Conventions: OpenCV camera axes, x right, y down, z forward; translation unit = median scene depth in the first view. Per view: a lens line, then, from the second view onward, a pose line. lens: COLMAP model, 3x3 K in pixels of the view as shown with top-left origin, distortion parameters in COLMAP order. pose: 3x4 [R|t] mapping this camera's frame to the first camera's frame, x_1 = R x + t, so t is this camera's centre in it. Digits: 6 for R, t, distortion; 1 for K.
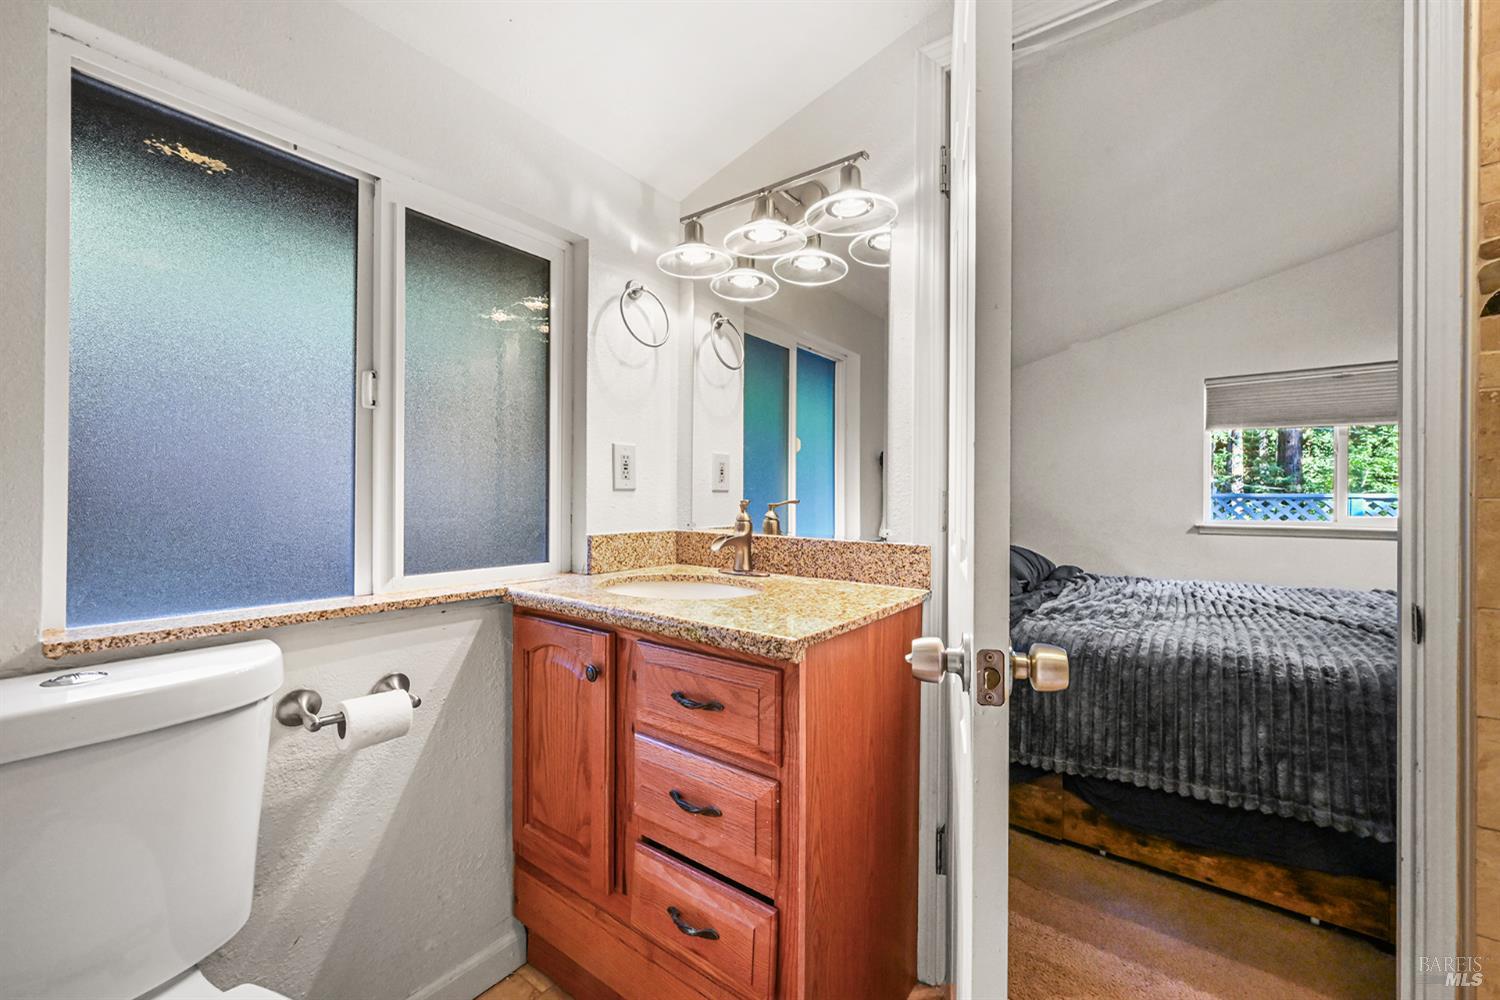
lens RADIAL K [[594.9, 0, 754.9], [0, 594.9, 498.9], [0, 0, 1]] dist [0.000464, -0.000336]
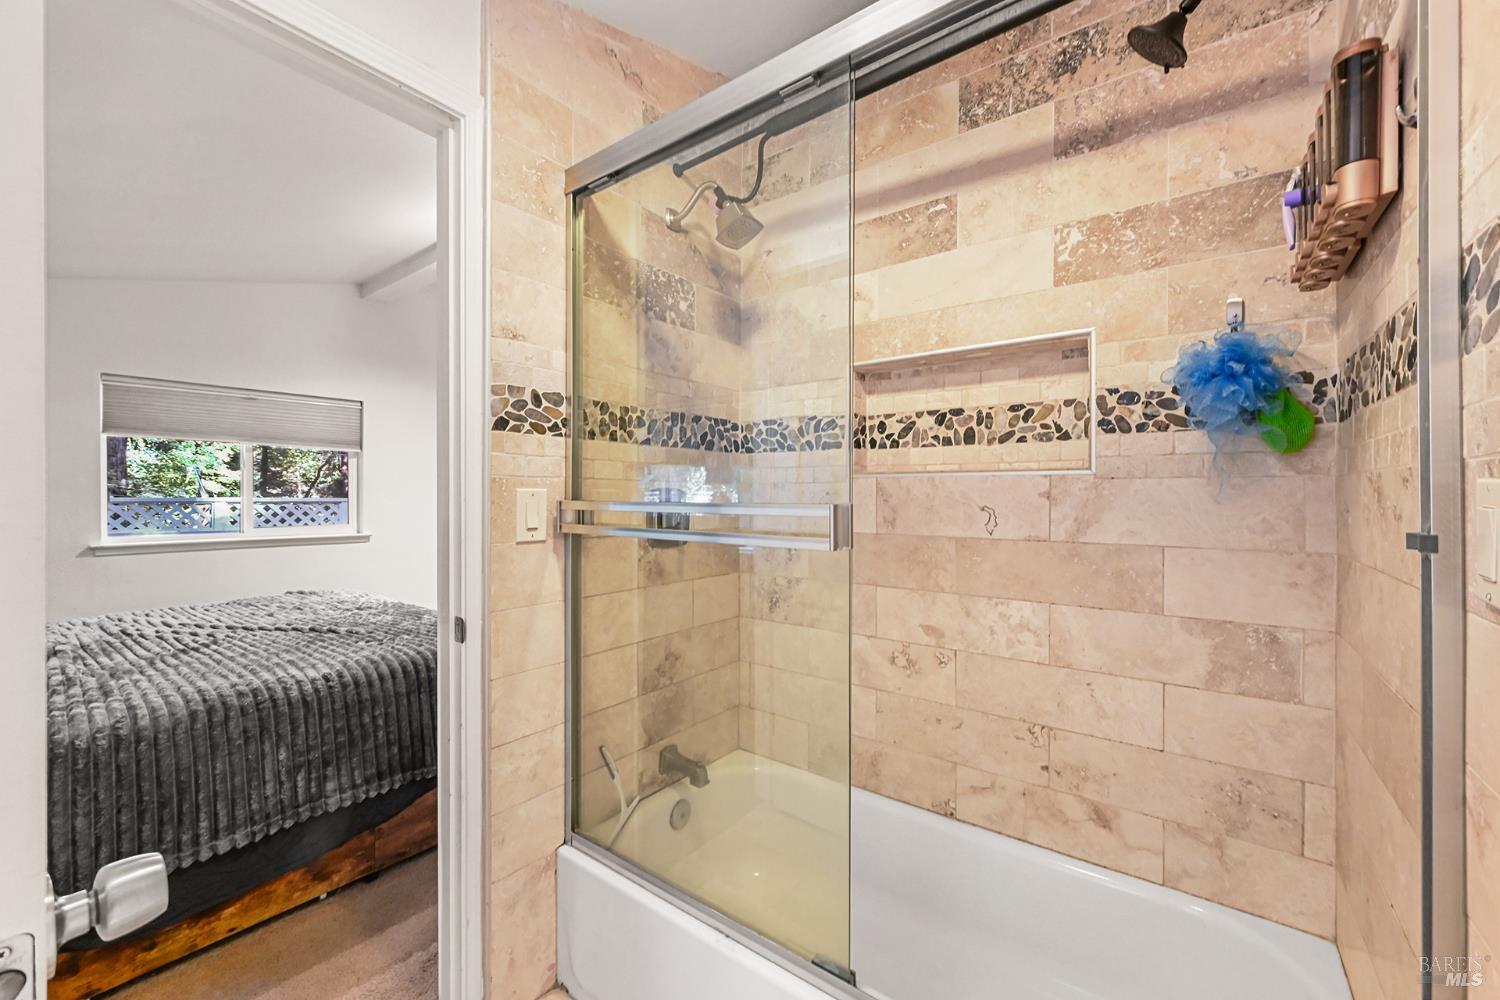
lens RADIAL K [[594.9, 0, 754.5], [0, 594.9, 497.2], [0, 0, 1]] dist [0.000464, -0.000336]
pose [[0.010516, -0.005718, 0.999928, -0.191913], [0.000022, 0.999984, 0.005718, -0.069464], [-0.999945, -0.000038, 0.010516, 0.142177]]
